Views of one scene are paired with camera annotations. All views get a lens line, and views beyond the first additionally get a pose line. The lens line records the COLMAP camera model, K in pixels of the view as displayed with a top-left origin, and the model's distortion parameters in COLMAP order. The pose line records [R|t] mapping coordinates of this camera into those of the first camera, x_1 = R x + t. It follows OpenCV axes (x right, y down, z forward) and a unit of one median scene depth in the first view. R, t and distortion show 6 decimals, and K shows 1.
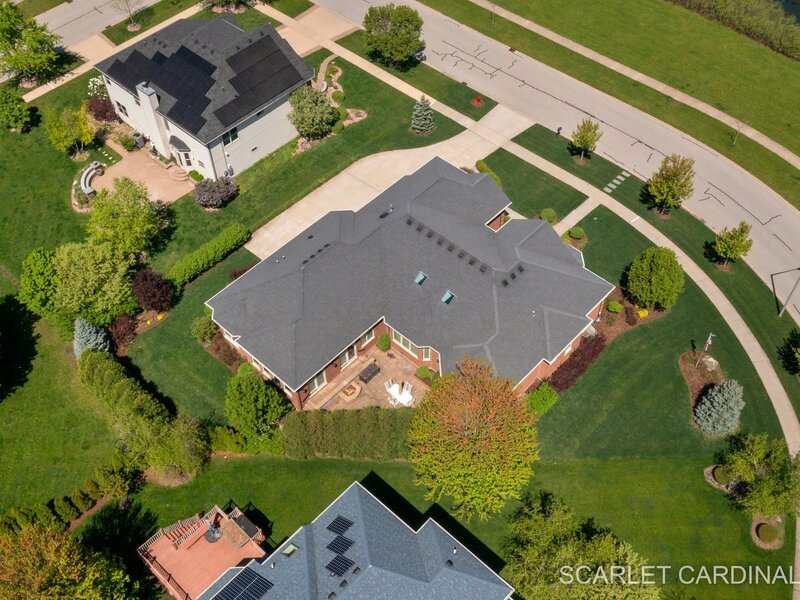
lens RADIAL K [[842.8, 0, 400.0], [0, 842.8, 300.0], [0, 0, 1]] dist [-0.009097, -0.003651]
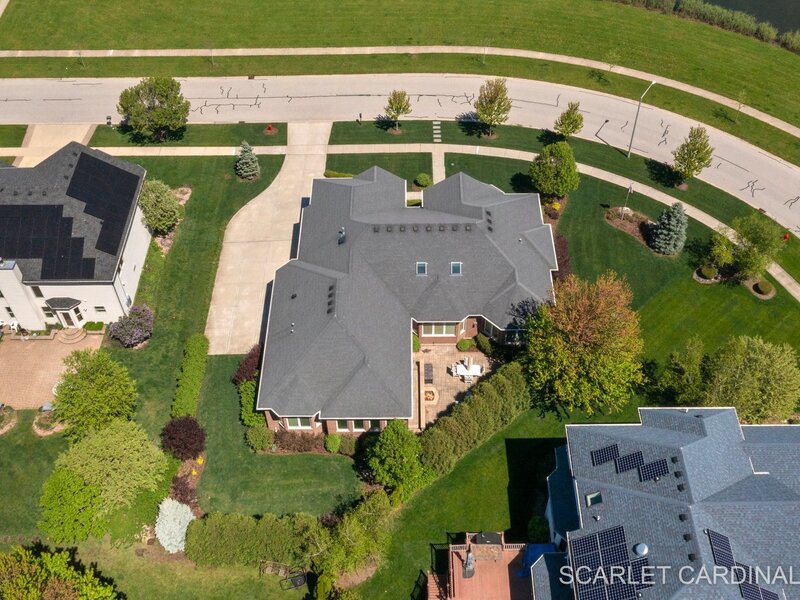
lens RADIAL K [[849.4, 0, 395.2], [0, 849.4, 298.4], [0, 0, 1]] dist [-0.000543, -0.008027]
pose [[0.734771, -0.509034, 0.448327, -0.419979], [0.529389, 0.843573, 0.090174, -0.090634], [-0.424098, 0.171082, 0.889310, 0.073457]]
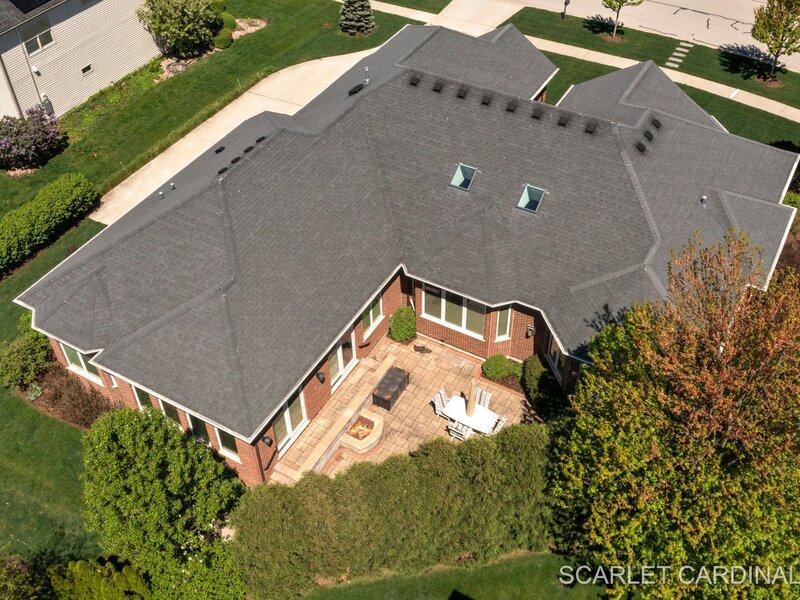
lens RADIAL K [[842.8, 0, 400.0], [0, 842.8, 300.0], [0, 0, 1]] dist [-0.009097, -0.003651]
pose [[0.973851, -0.156359, 0.164821, -0.089382], [0.175636, 0.978330, -0.109651, 0.079997], [-0.144104, 0.135732, 0.980210, 0.456627]]
